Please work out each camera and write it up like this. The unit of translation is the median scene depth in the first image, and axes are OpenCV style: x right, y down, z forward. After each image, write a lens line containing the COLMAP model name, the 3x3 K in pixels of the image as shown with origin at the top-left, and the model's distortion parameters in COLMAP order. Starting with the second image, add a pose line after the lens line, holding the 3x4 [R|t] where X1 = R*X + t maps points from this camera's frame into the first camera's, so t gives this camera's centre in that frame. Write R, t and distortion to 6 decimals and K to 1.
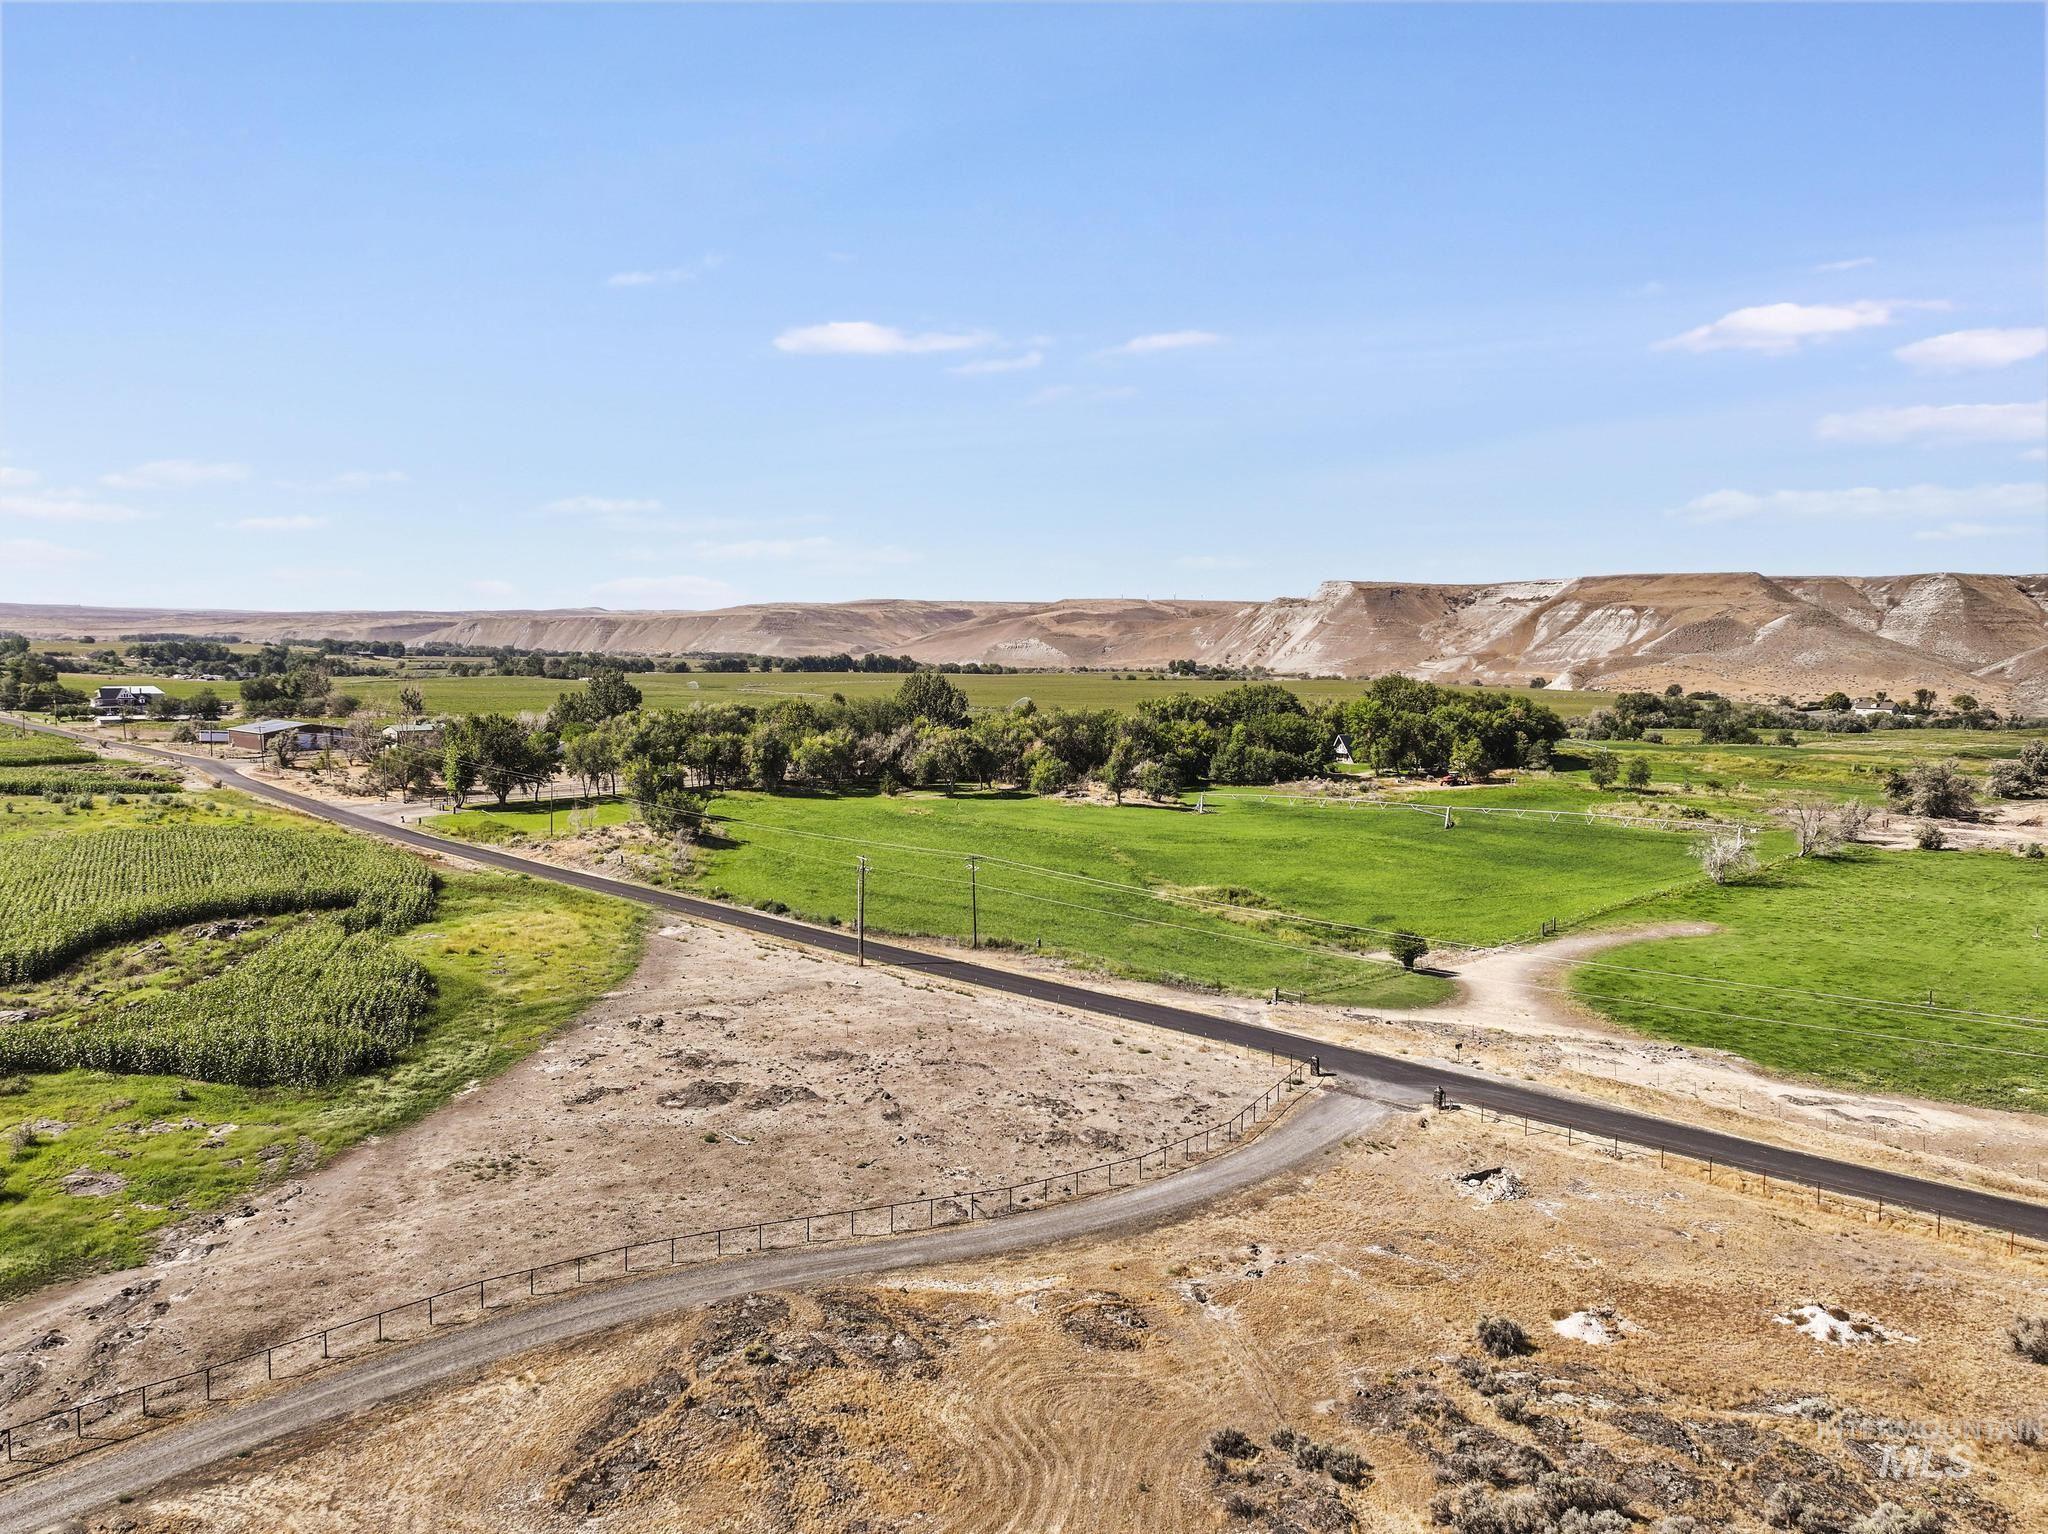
lens RADIAL K [[1438.6, 0, 1033.5], [0, 1438.6, 752.9], [0, 0, 1]] dist [0.001652, 0.013355]
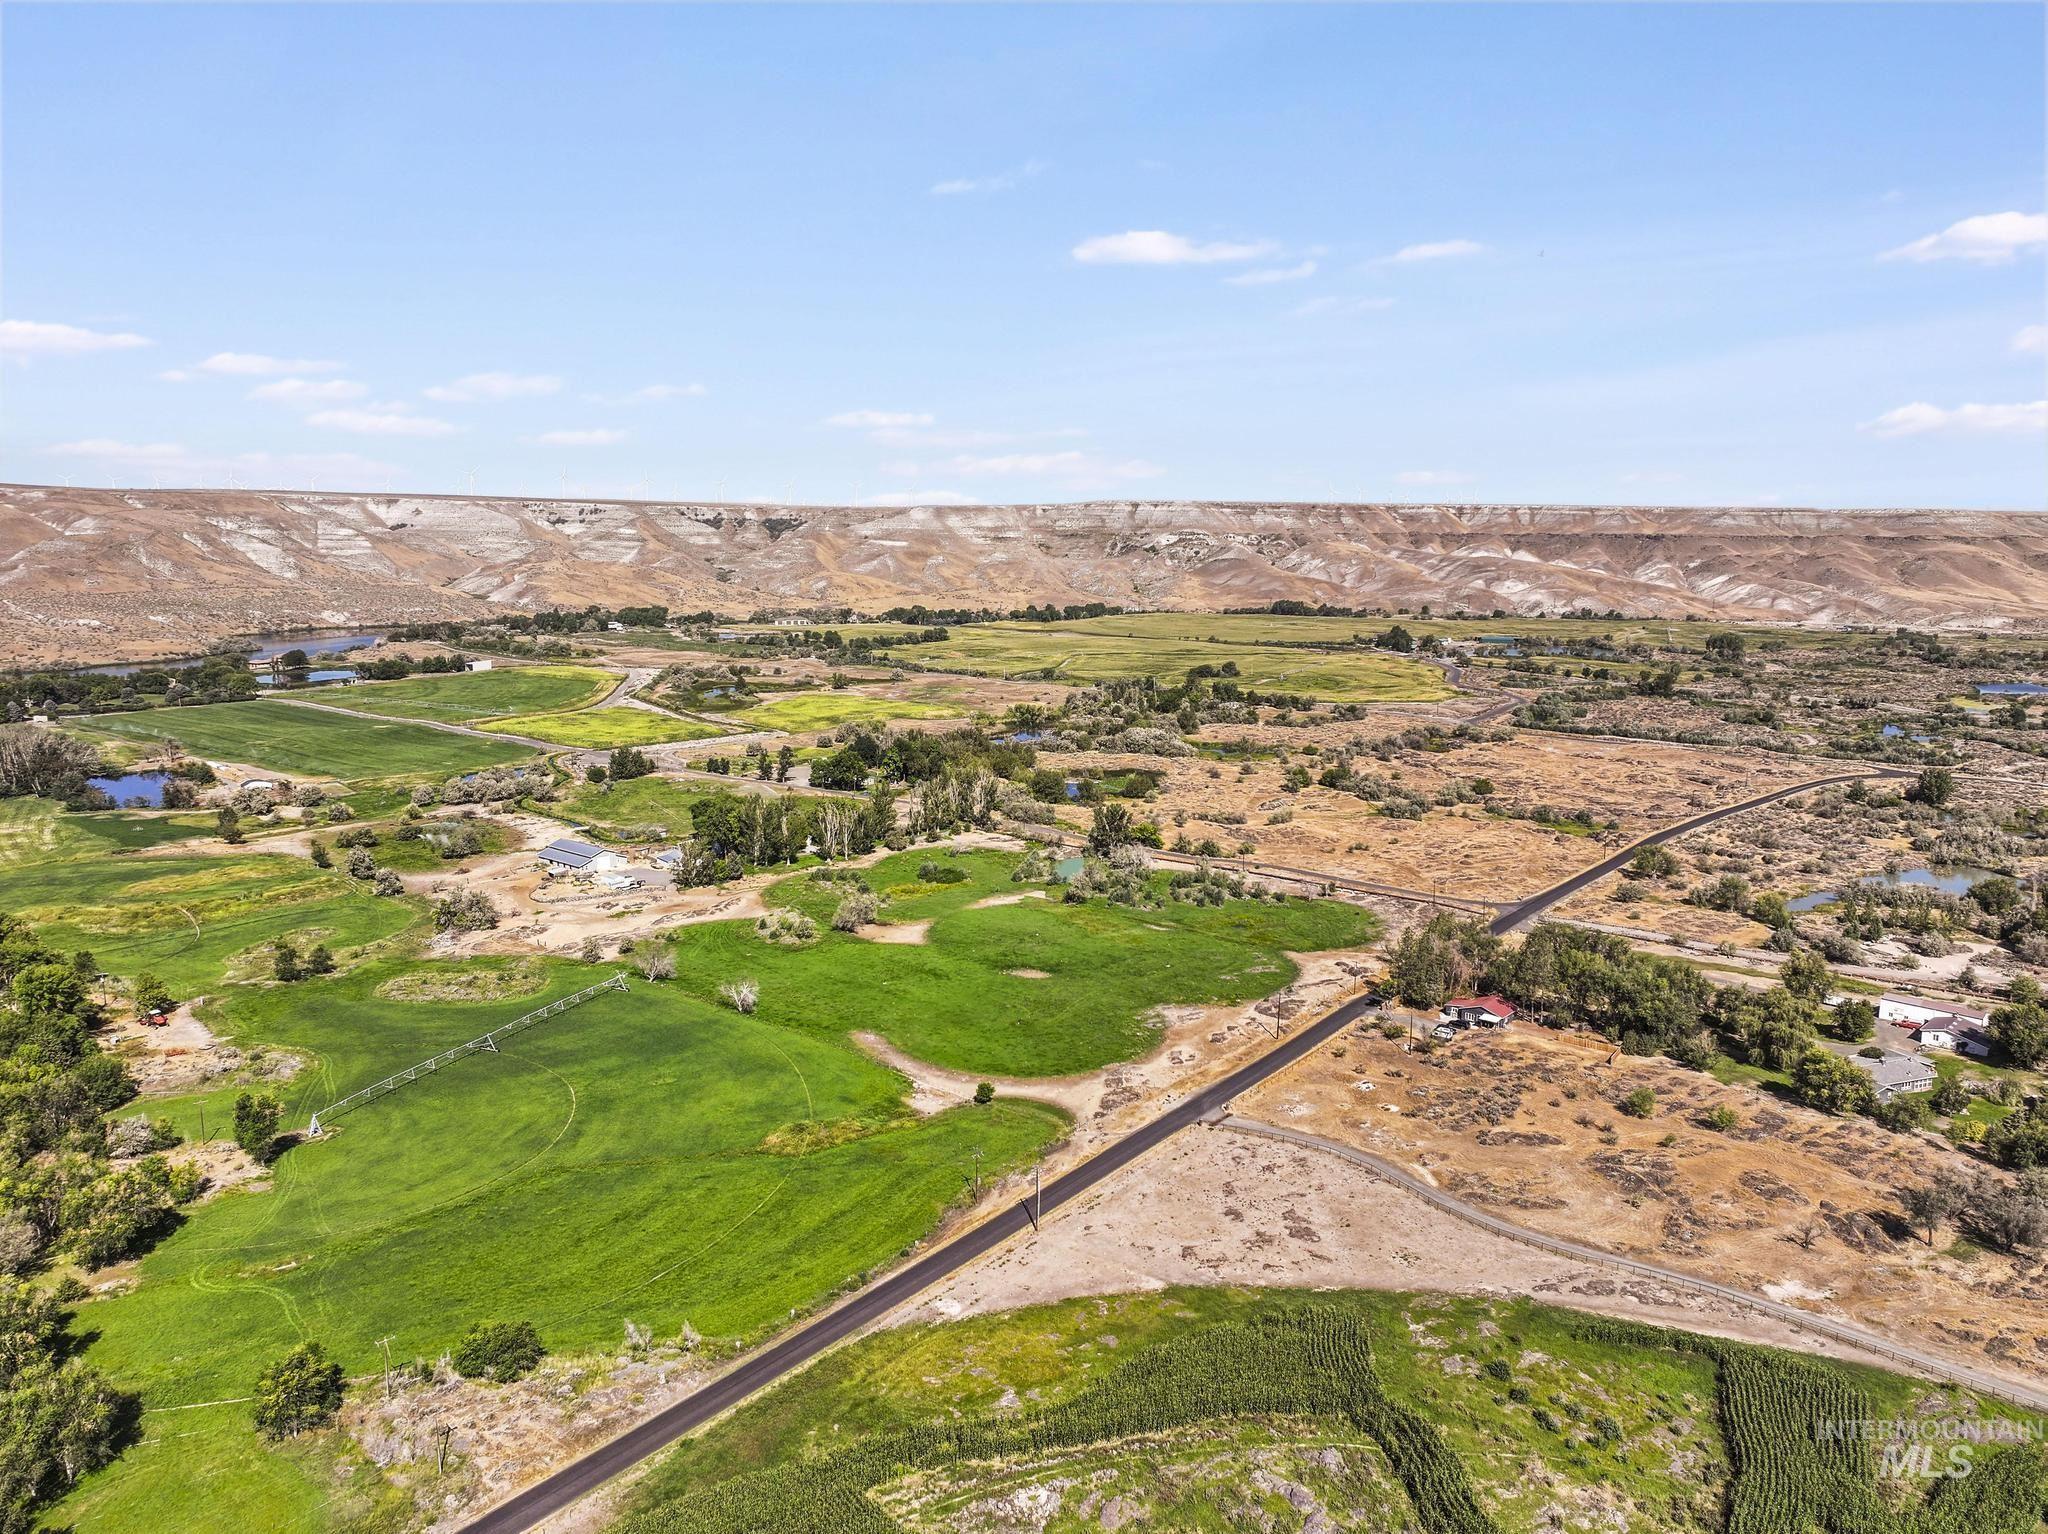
lens RADIAL K [[1466.9, 0, 1030.6], [0, 1466.9, 760.1], [0, 0, 1]] dist [0.002648, 0.004559]
pose [[-0.116864, -0.171804, 0.978175, -1.252535], [0.063042, 0.981654, 0.179947, -0.511806], [-0.991145, 0.082696, -0.103889, 0.857699]]
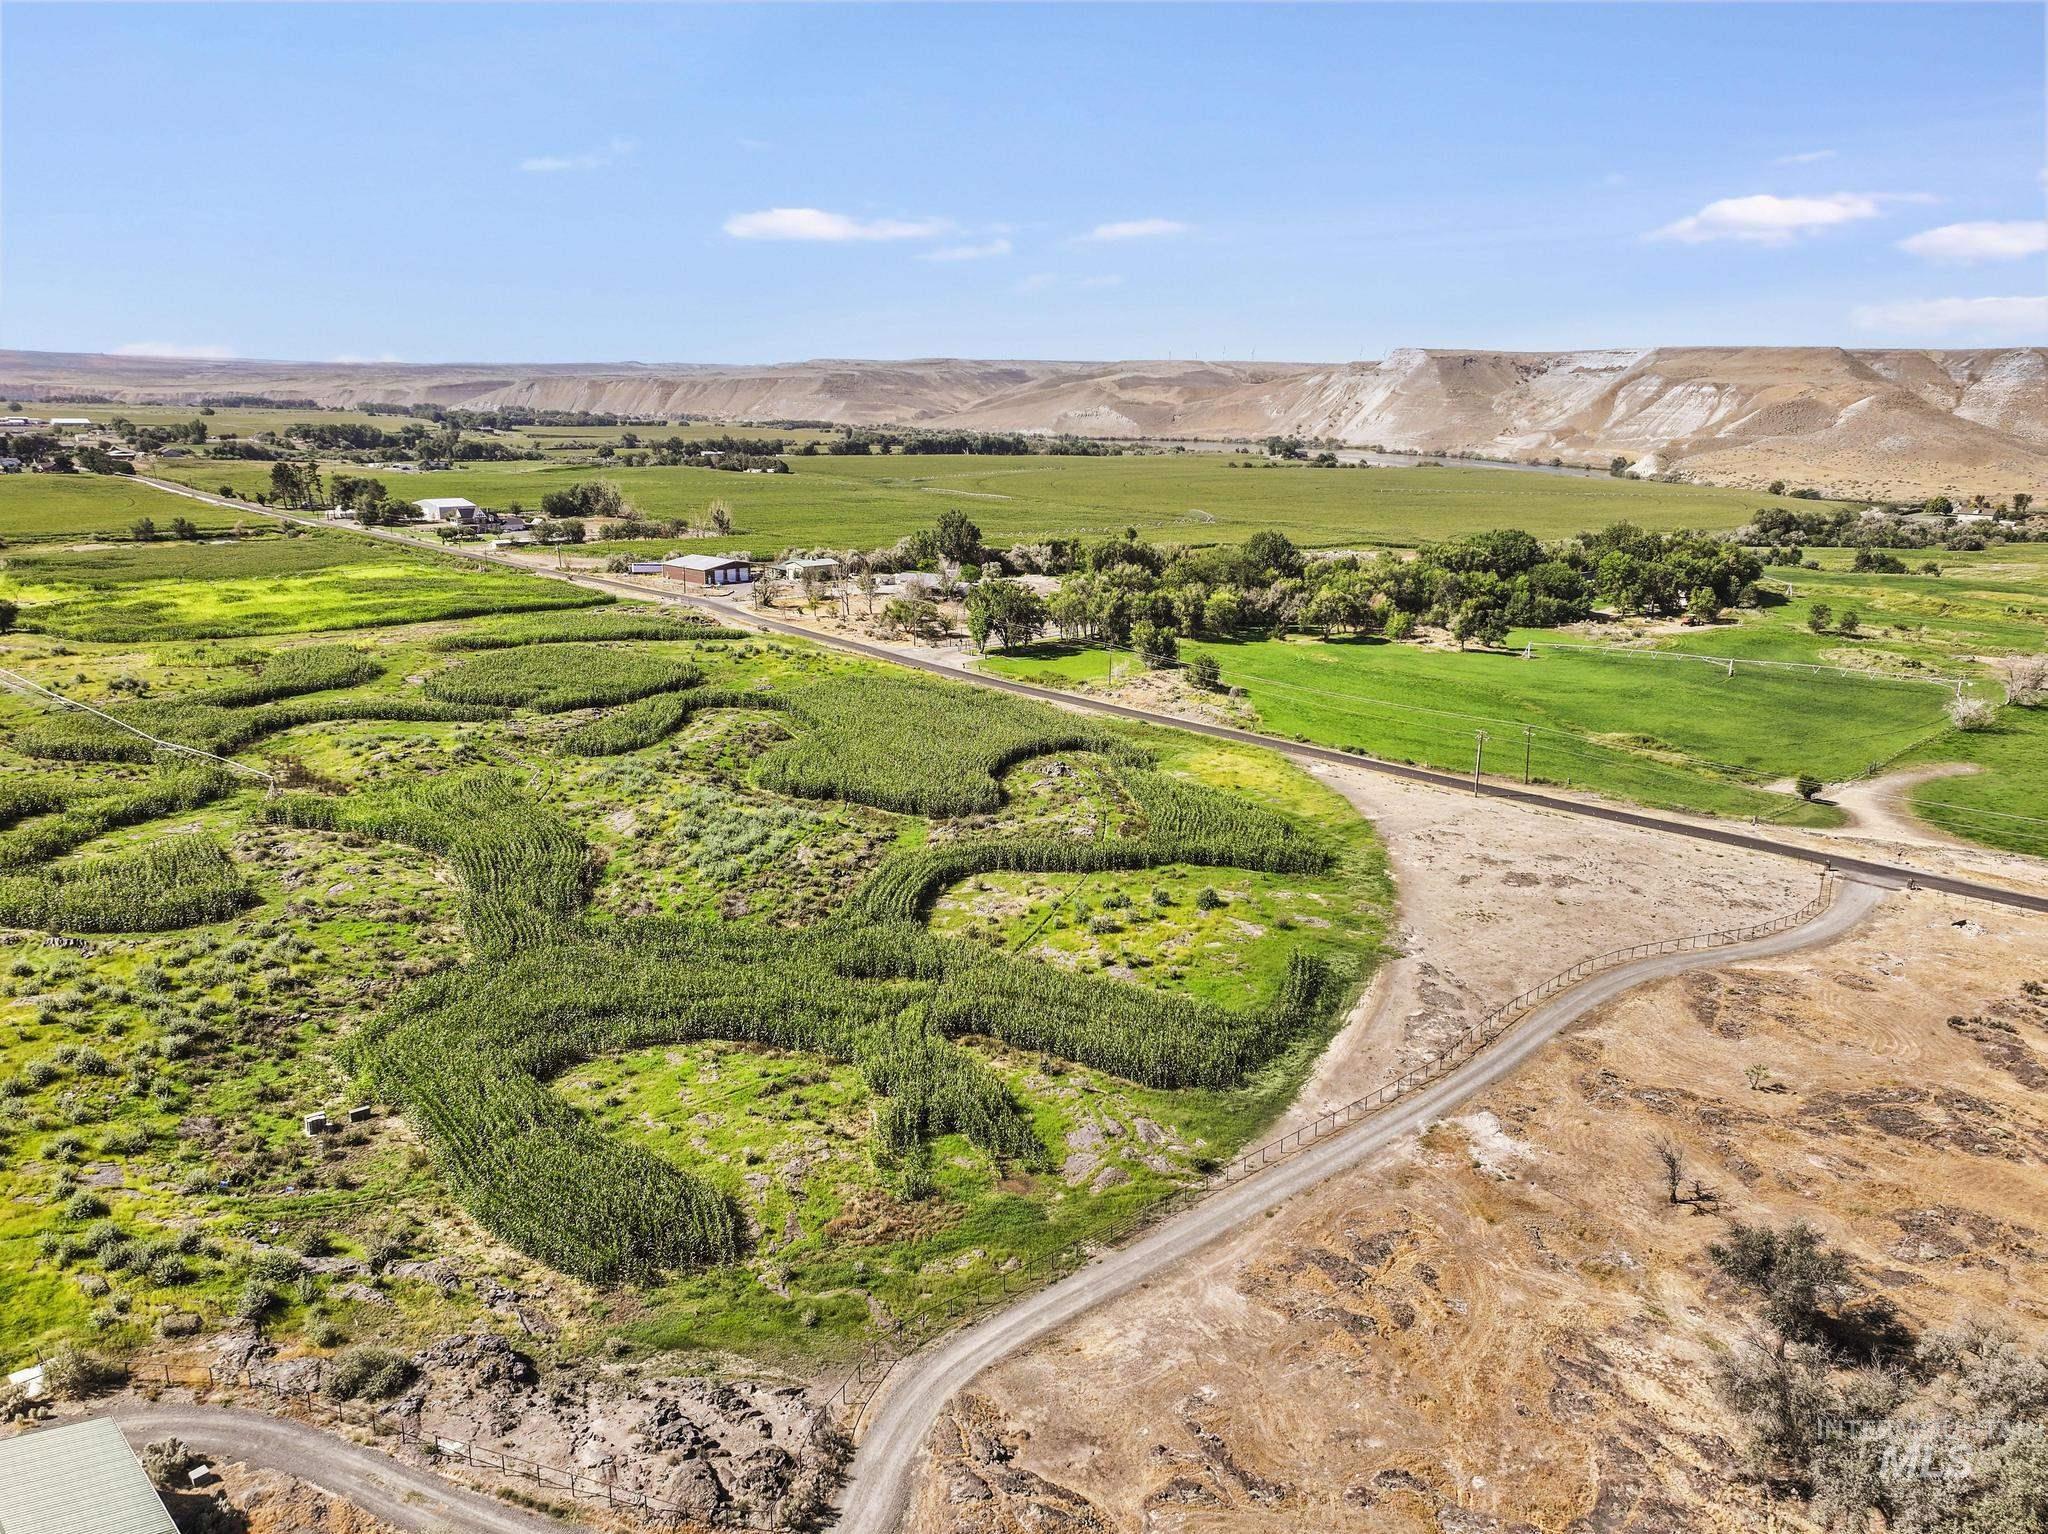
lens RADIAL K [[1436.5, 0, 1048.2], [0, 1436.5, 748.6], [0, 0, 1]] dist [0.001367, 0.010905]
pose [[0.999947, 0.006828, -0.007718, -0.446001], [-0.005467, 0.986388, 0.164344, -0.128326], [0.008735, -0.164293, 0.986373, -0.451567]]
